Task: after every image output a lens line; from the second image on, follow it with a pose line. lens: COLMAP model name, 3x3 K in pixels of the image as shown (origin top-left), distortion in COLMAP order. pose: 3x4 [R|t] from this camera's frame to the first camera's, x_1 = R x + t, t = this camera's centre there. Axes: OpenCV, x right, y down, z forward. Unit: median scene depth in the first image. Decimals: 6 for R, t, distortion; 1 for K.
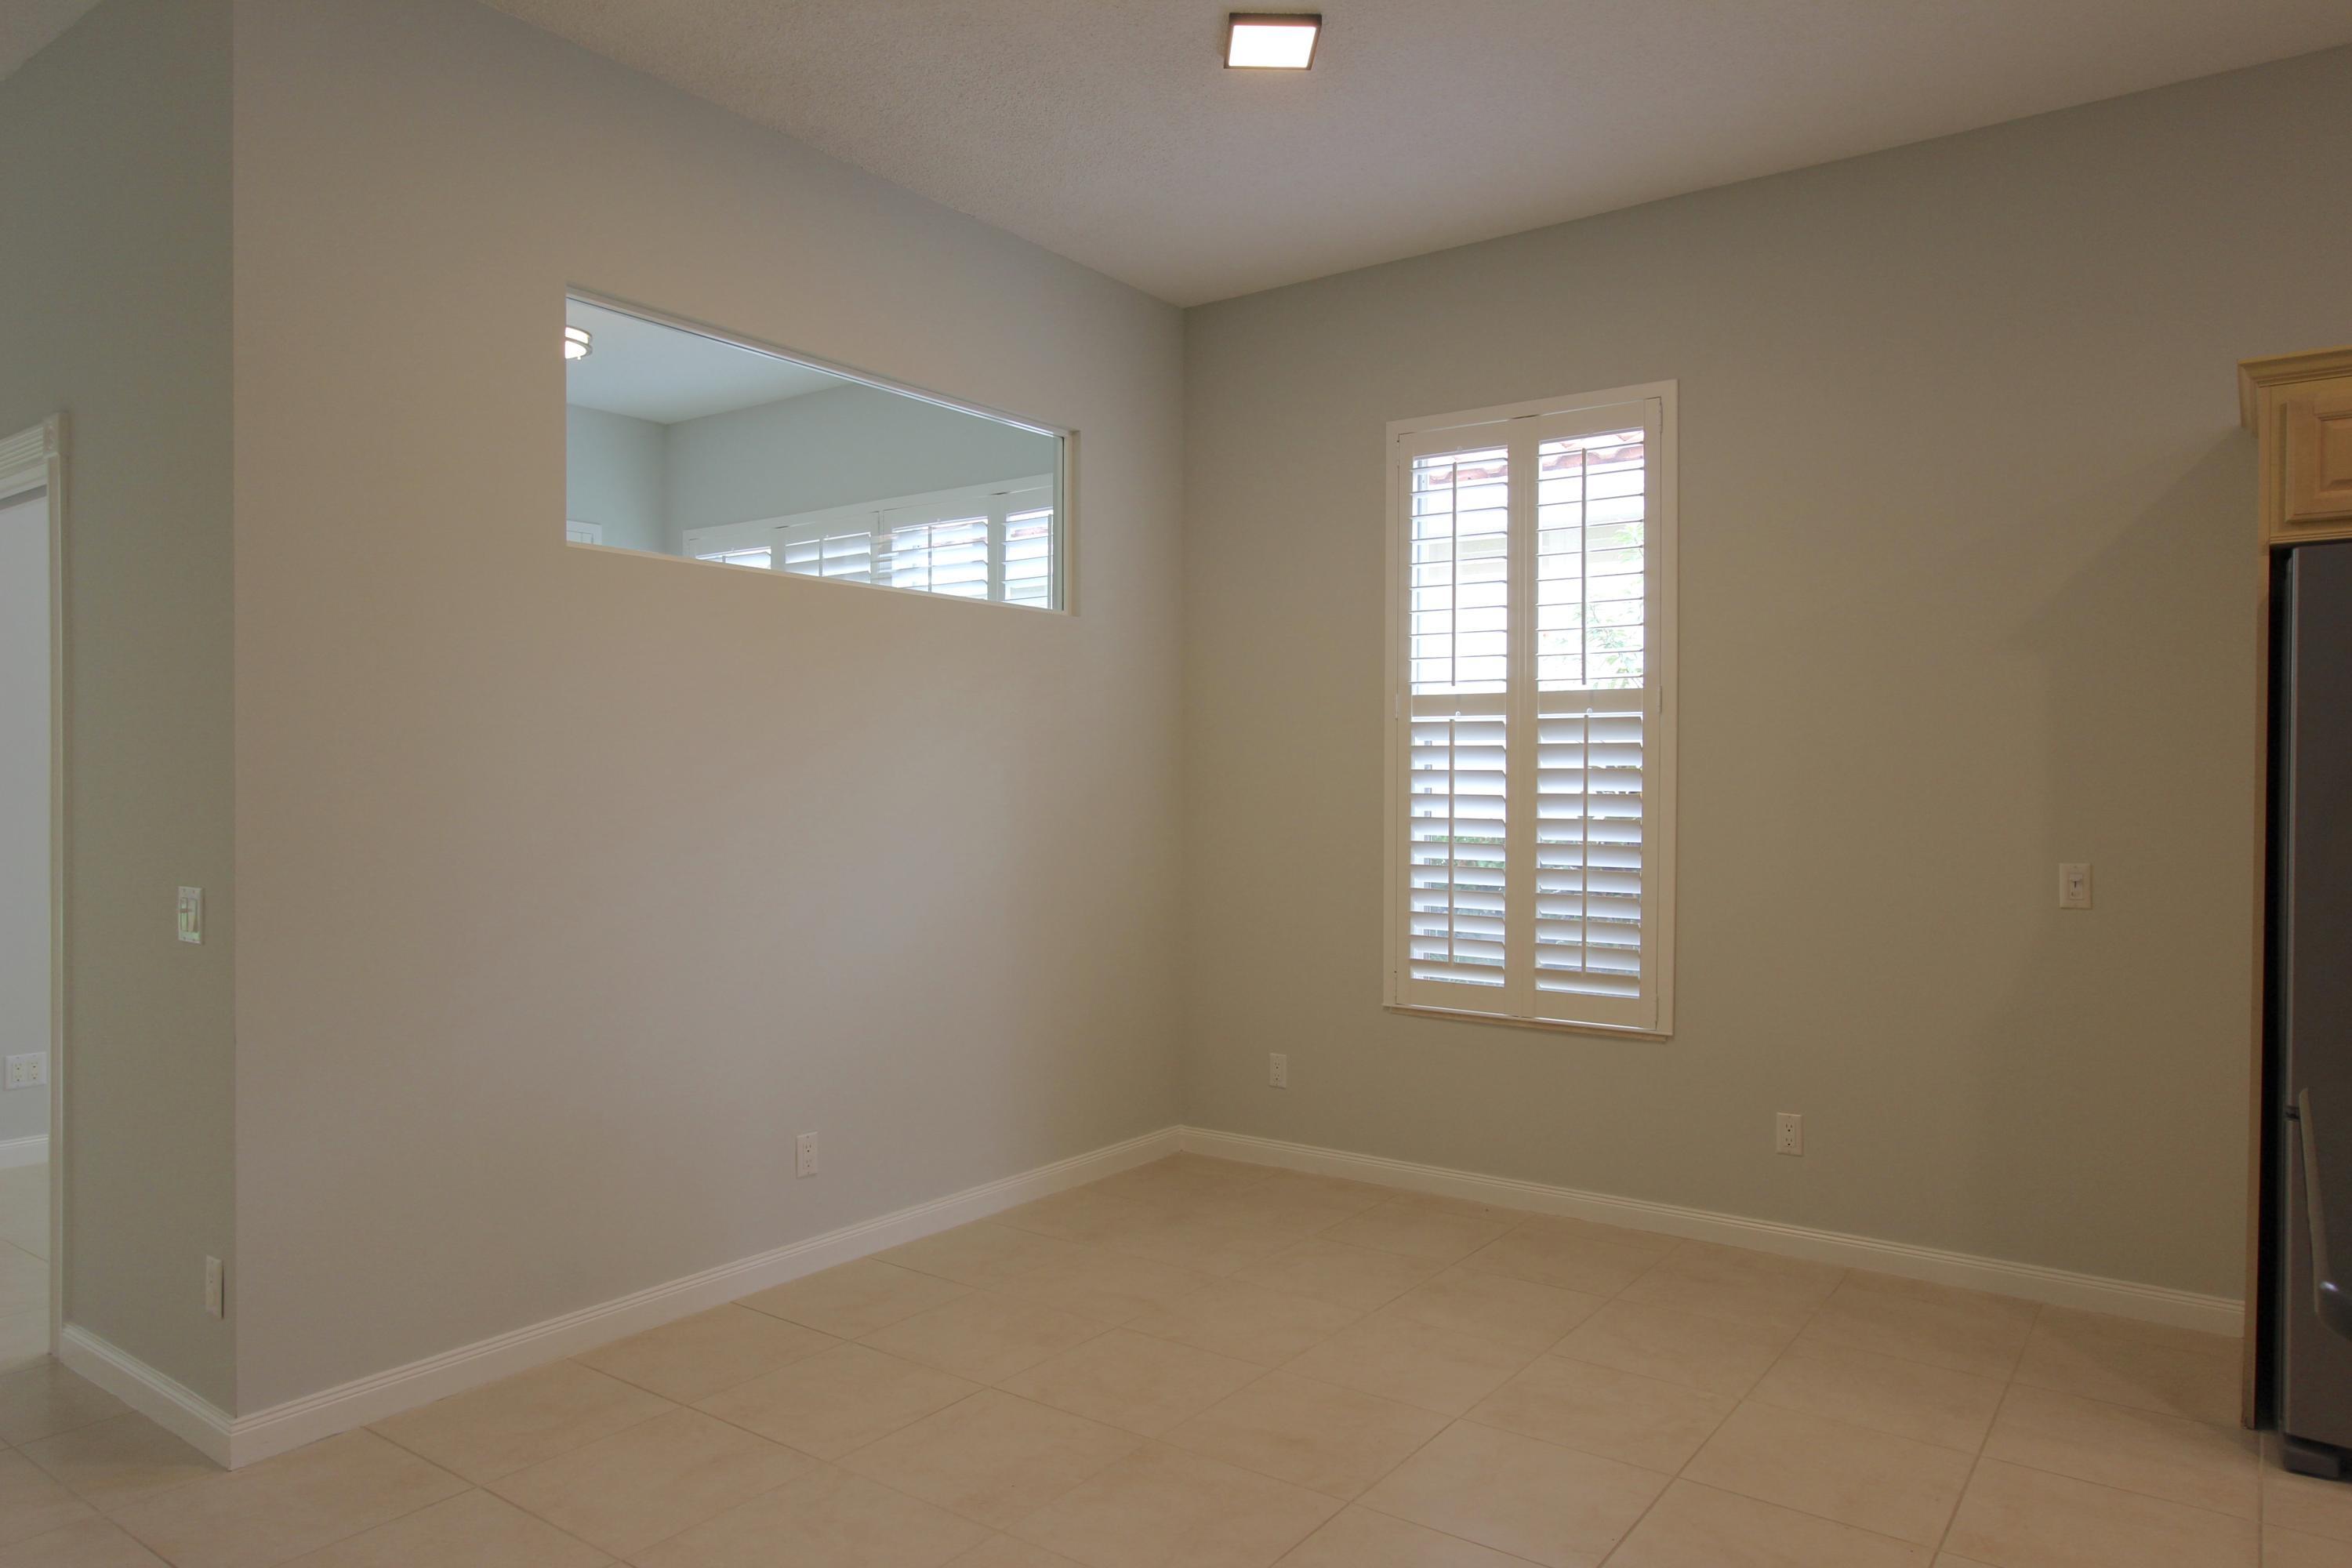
lens RADIAL K [[1472.9, 0, 1175.9], [0, 1472.9, 792.1], [0, 0, 1]] dist [-0.019033, 0.000599]
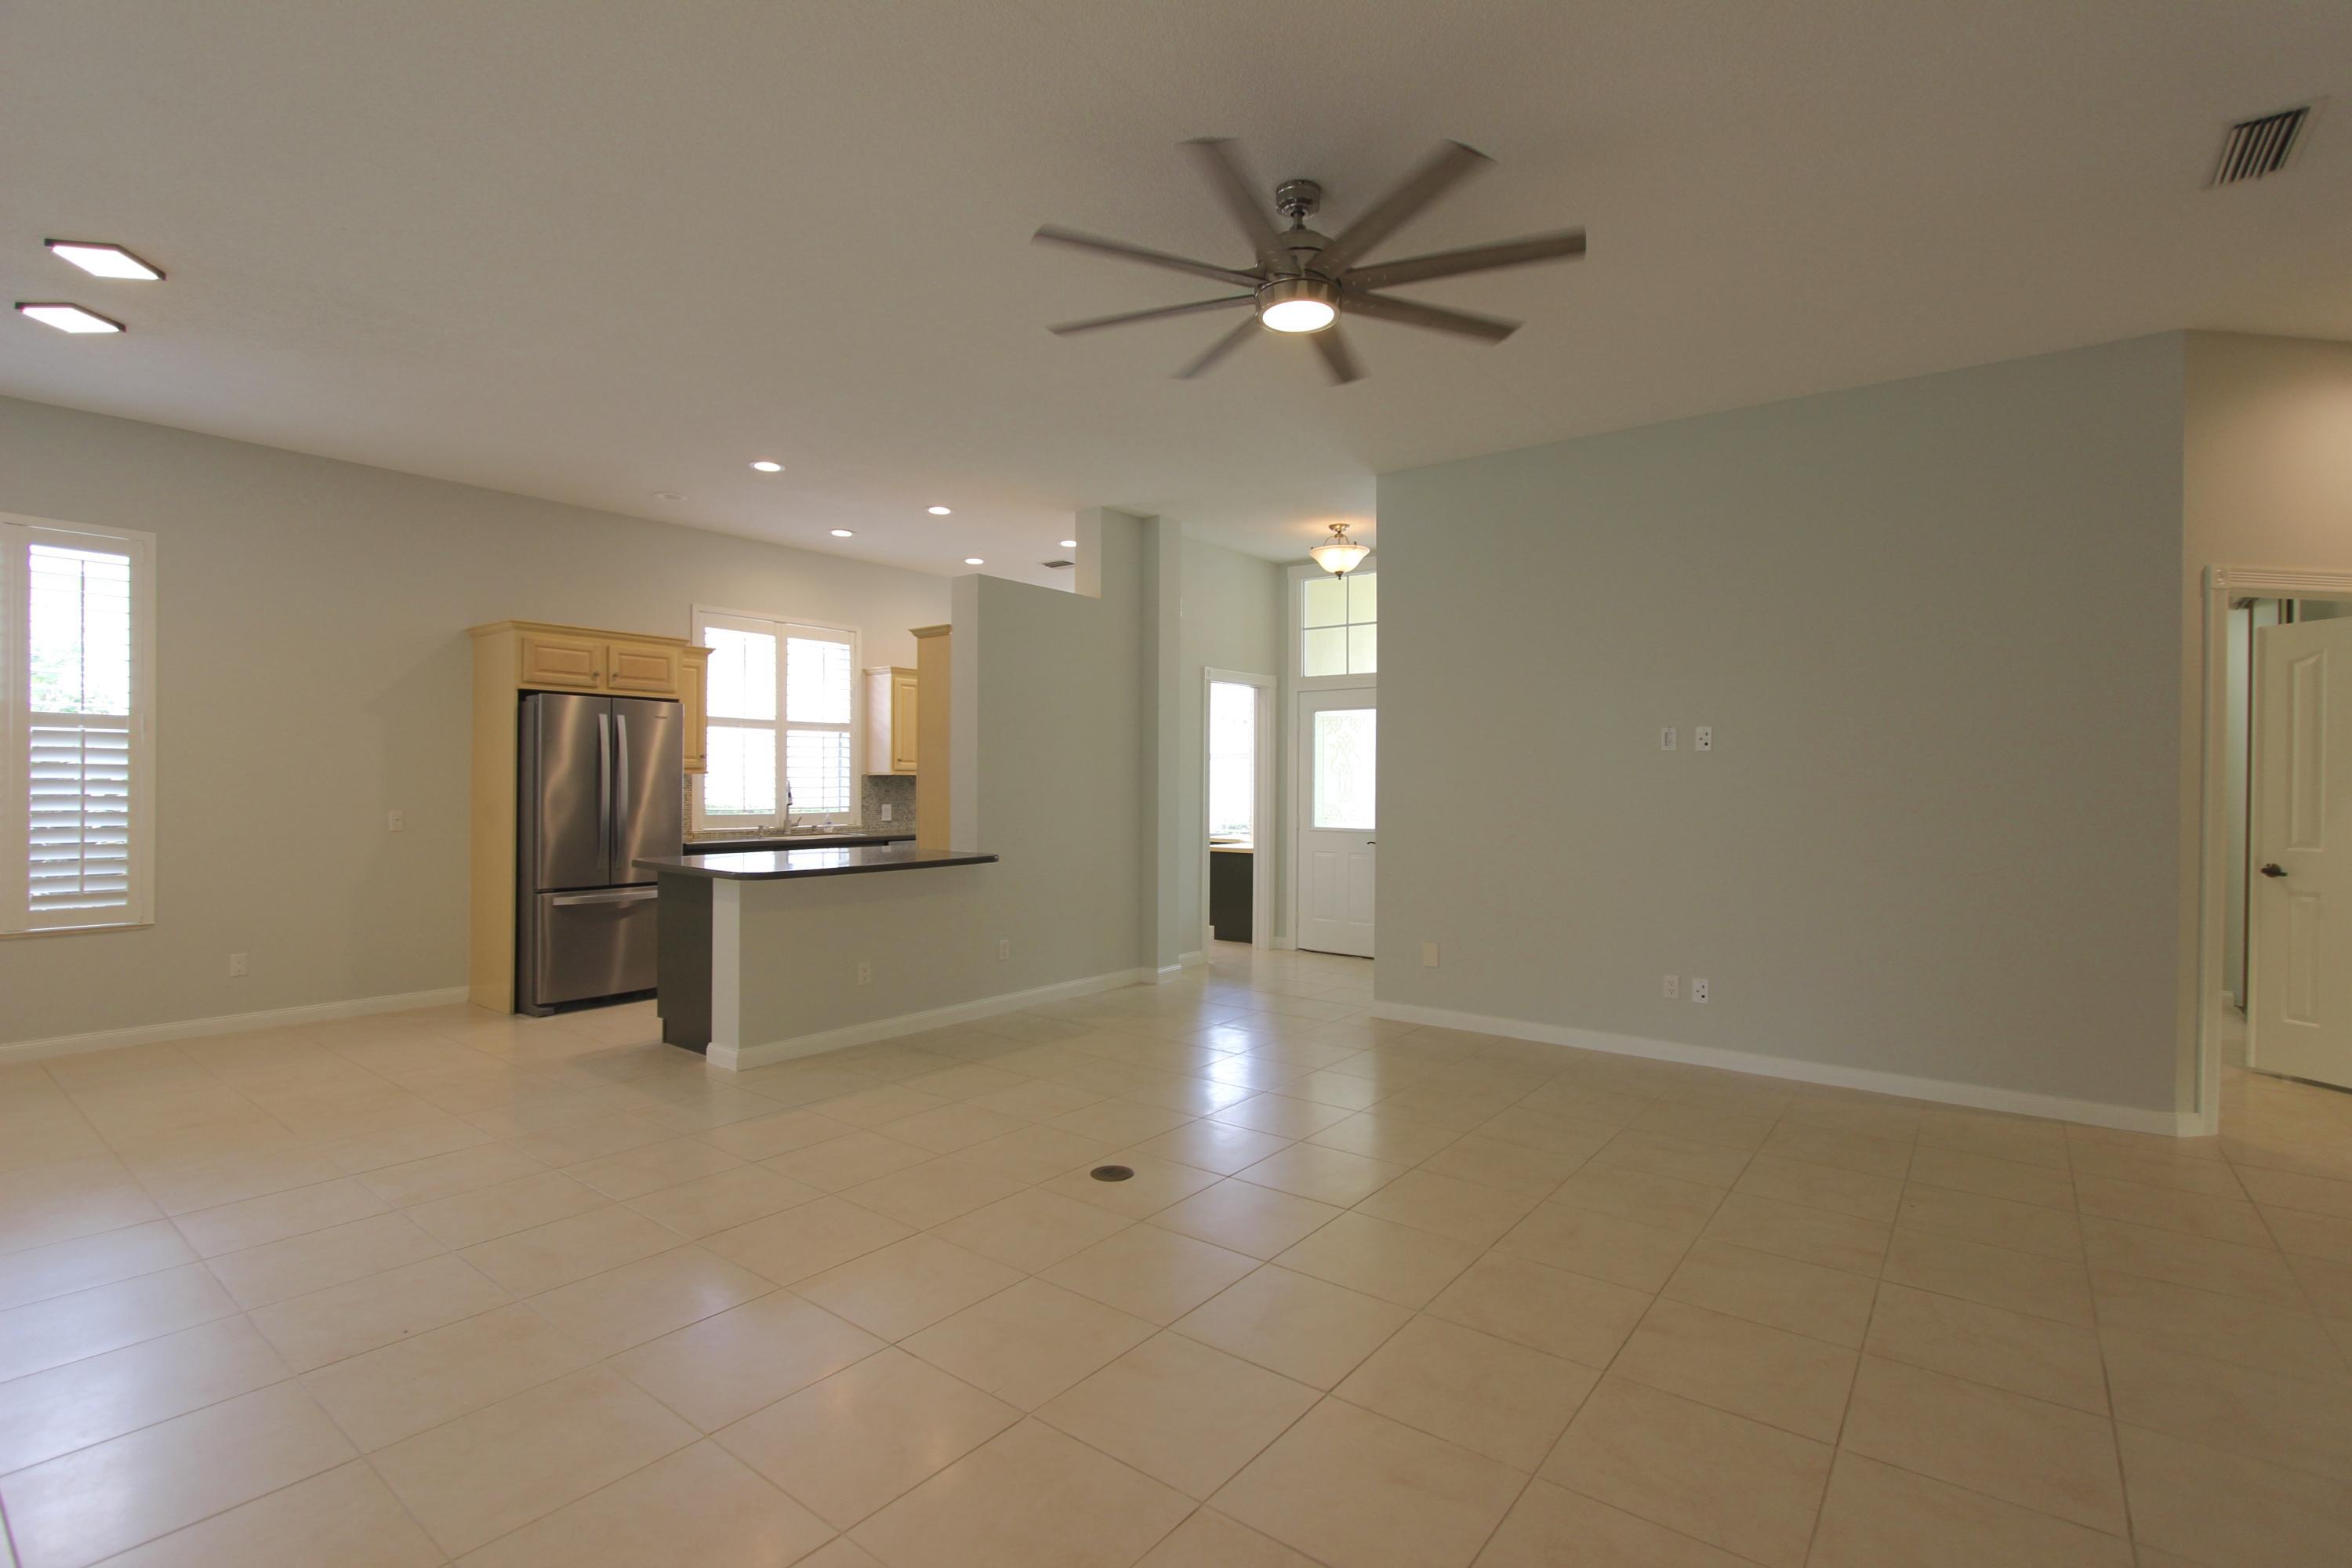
lens RADIAL K [[1079.4, 0, 1190.7], [0, 1079.4, 788.4], [0, 0, 1]] dist [-0.016387, 0.001460]
pose [[0.033978, -0.008327, 0.999388, -0.837342], [-0.000035, 0.999965, 0.008333, 0.000501], [-0.999423, -0.000318, 0.033976, -0.227337]]
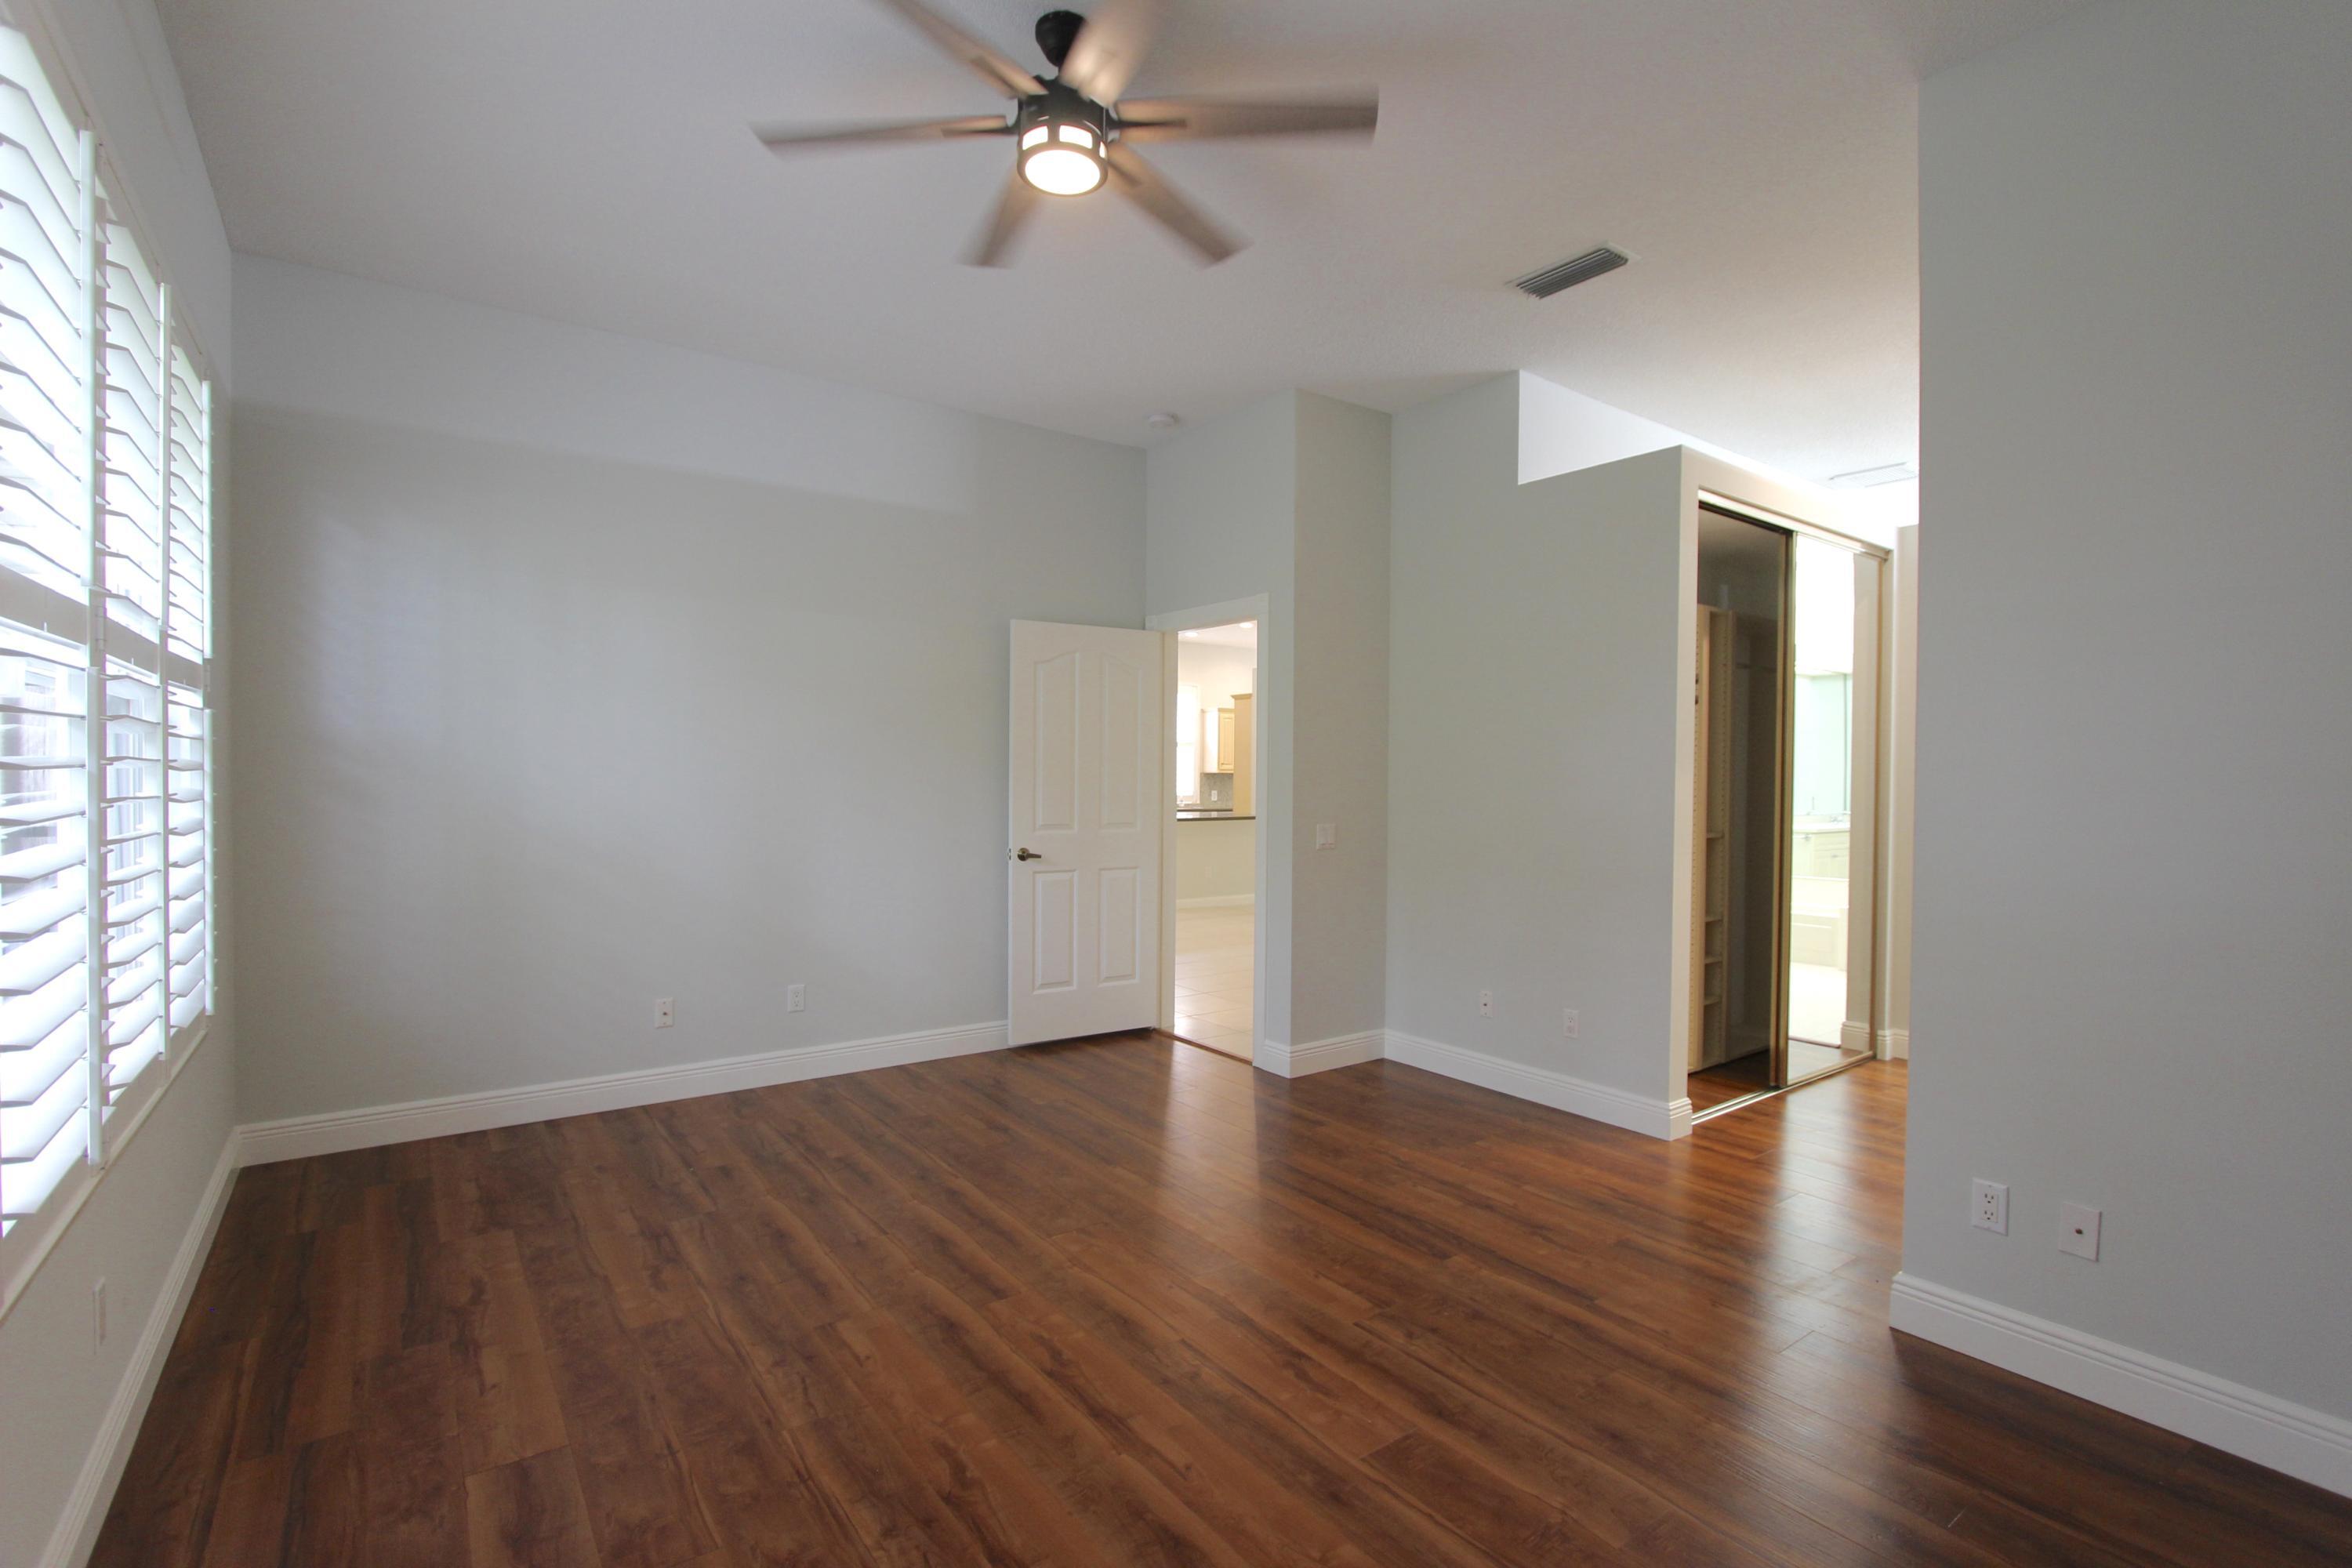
lens RADIAL K [[1079.4, 0, 1190.7], [0, 1079.4, 788.4], [0, 0, 1]] dist [-0.016387, 0.001460]
pose [[0.311083, -0.008678, 0.950343, -2.014245], [-0.003207, 0.999943, 0.010180, 0.006743], [-0.950377, -0.006214, 0.311037, -0.552460]]
